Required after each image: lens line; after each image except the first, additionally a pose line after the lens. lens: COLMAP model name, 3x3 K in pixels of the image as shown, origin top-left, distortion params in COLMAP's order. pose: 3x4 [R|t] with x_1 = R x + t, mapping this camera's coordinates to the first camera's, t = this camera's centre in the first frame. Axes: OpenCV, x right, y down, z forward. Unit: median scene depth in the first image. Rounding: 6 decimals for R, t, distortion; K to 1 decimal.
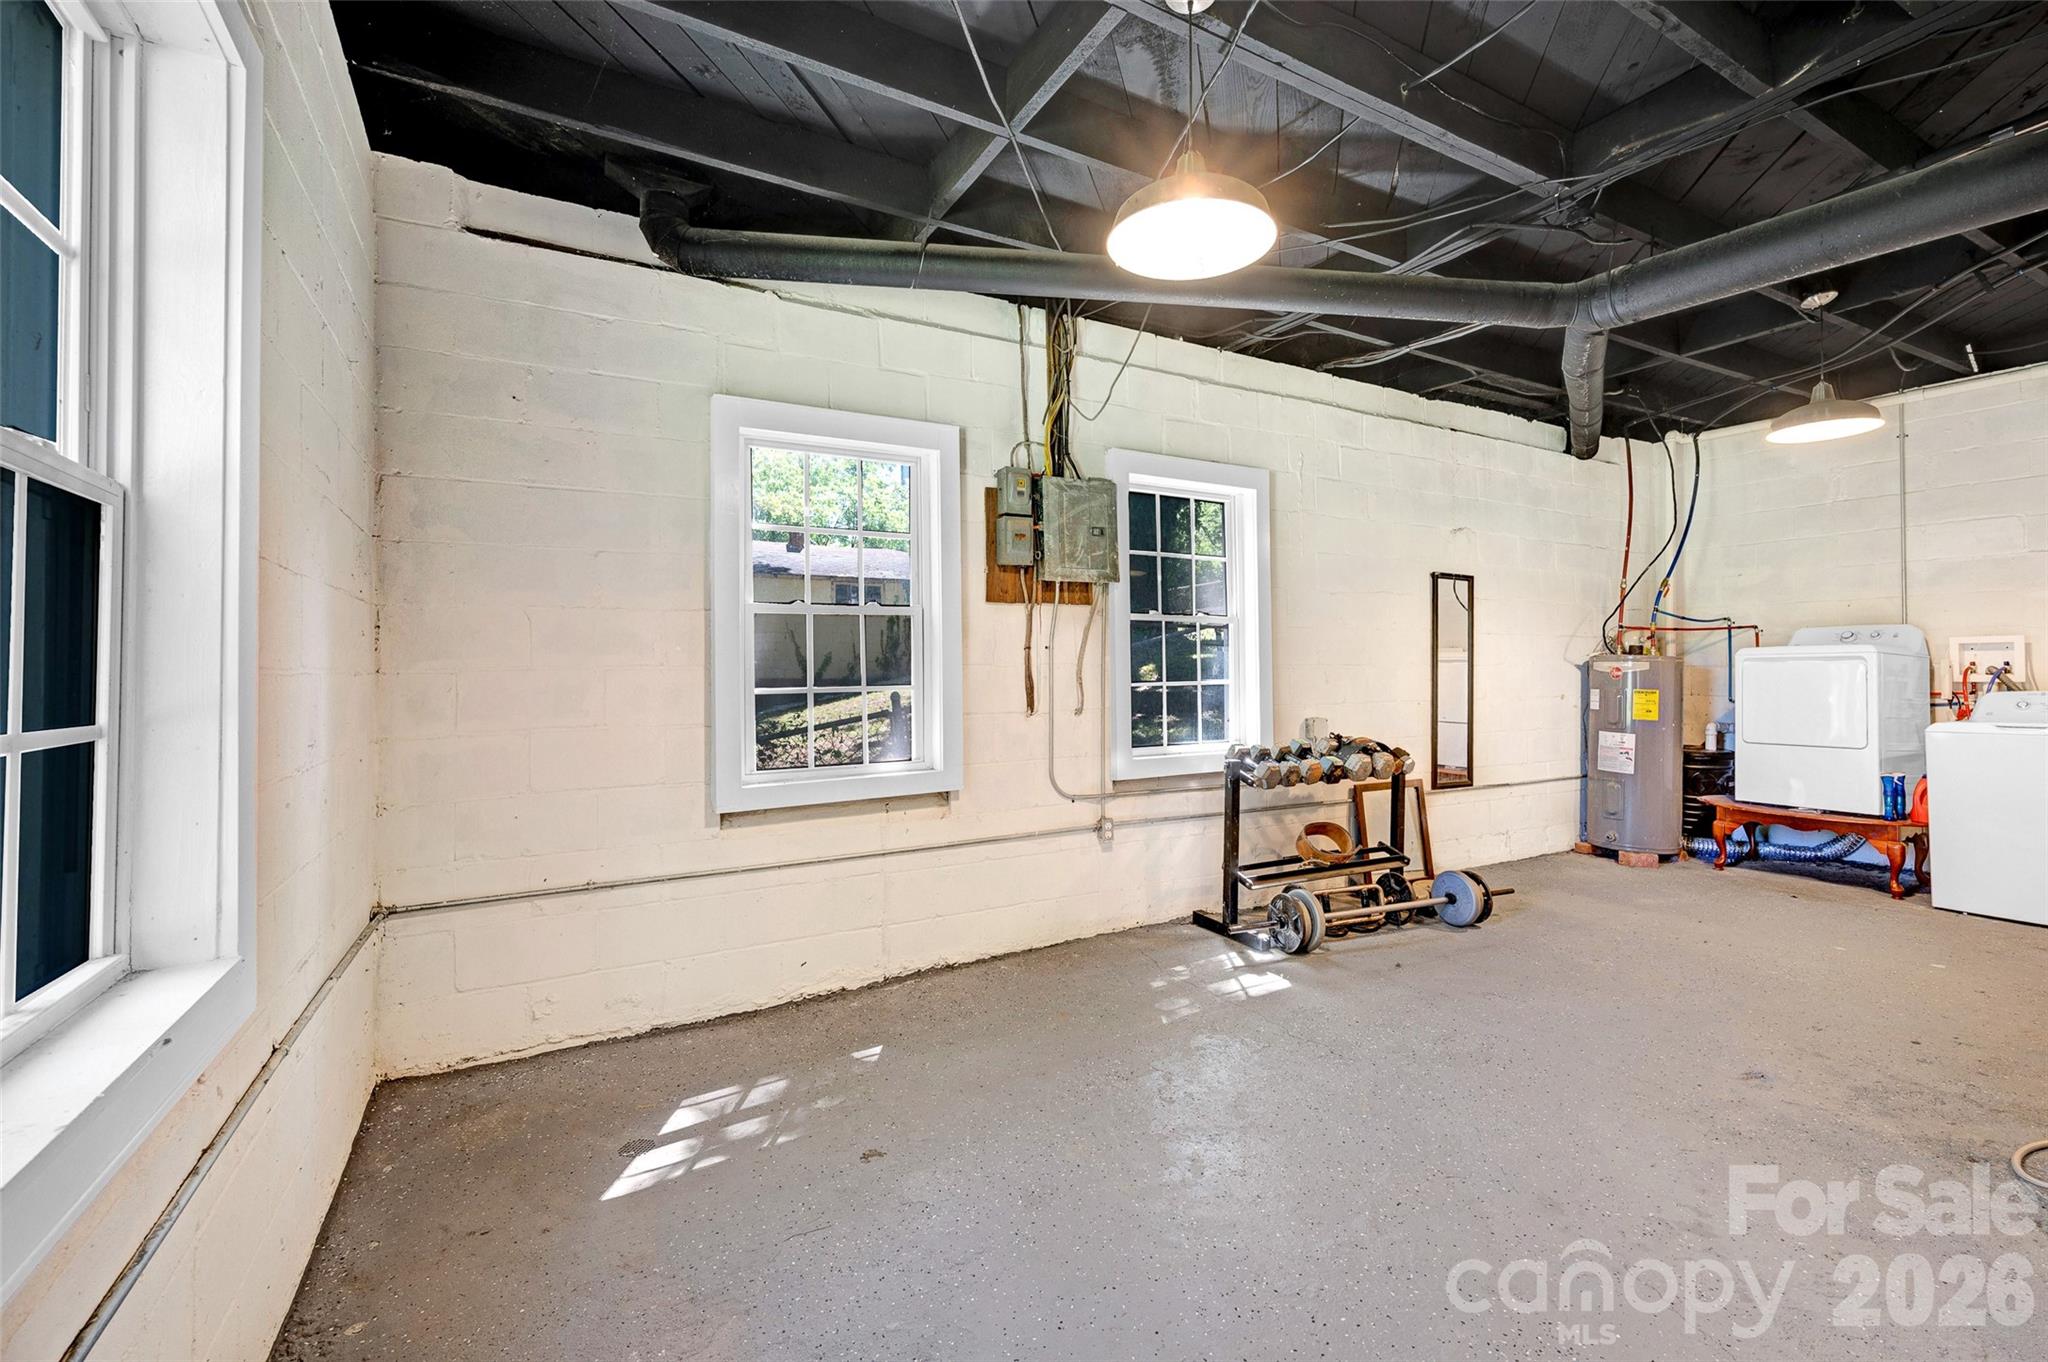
lens RADIAL K [[863.2, 0, 1015.8], [0, 863.2, 655.2], [0, 0, 1]] dist [0.000386, 0.000109]
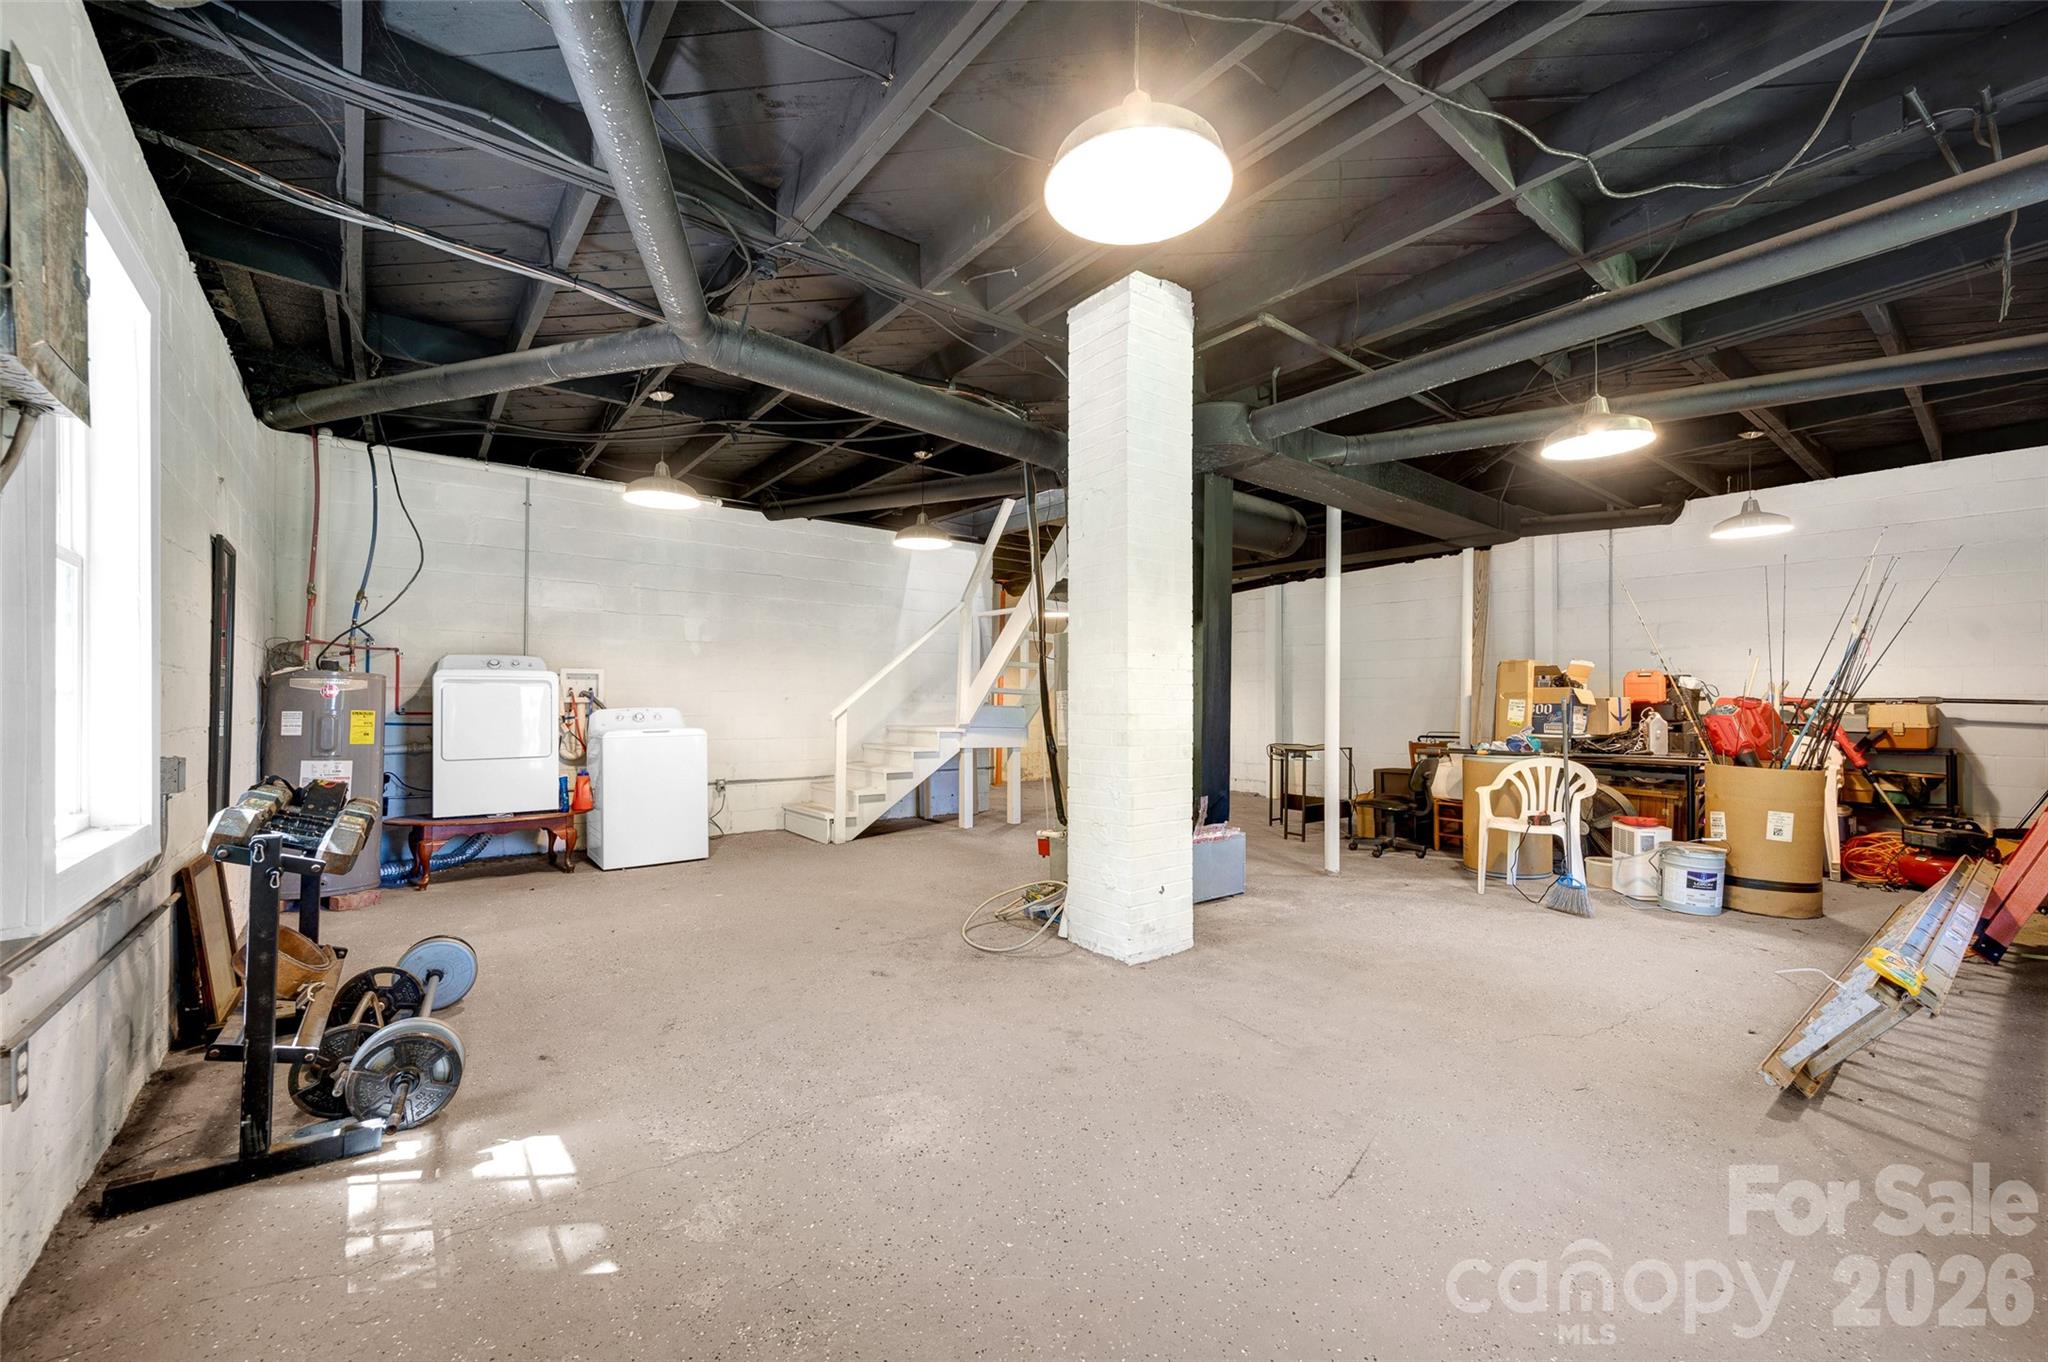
lens RADIAL K [[816.4, 0, 1036.2], [0, 816.4, 682.0], [0, 0, 1]] dist [-0.001727, -0.000034]
pose [[-0.165194, 0.030433, 0.985791, -0.277551], [-0.020280, 0.999208, -0.034246, 0.030222], [-0.986053, -0.025649, -0.164446, 0.537201]]
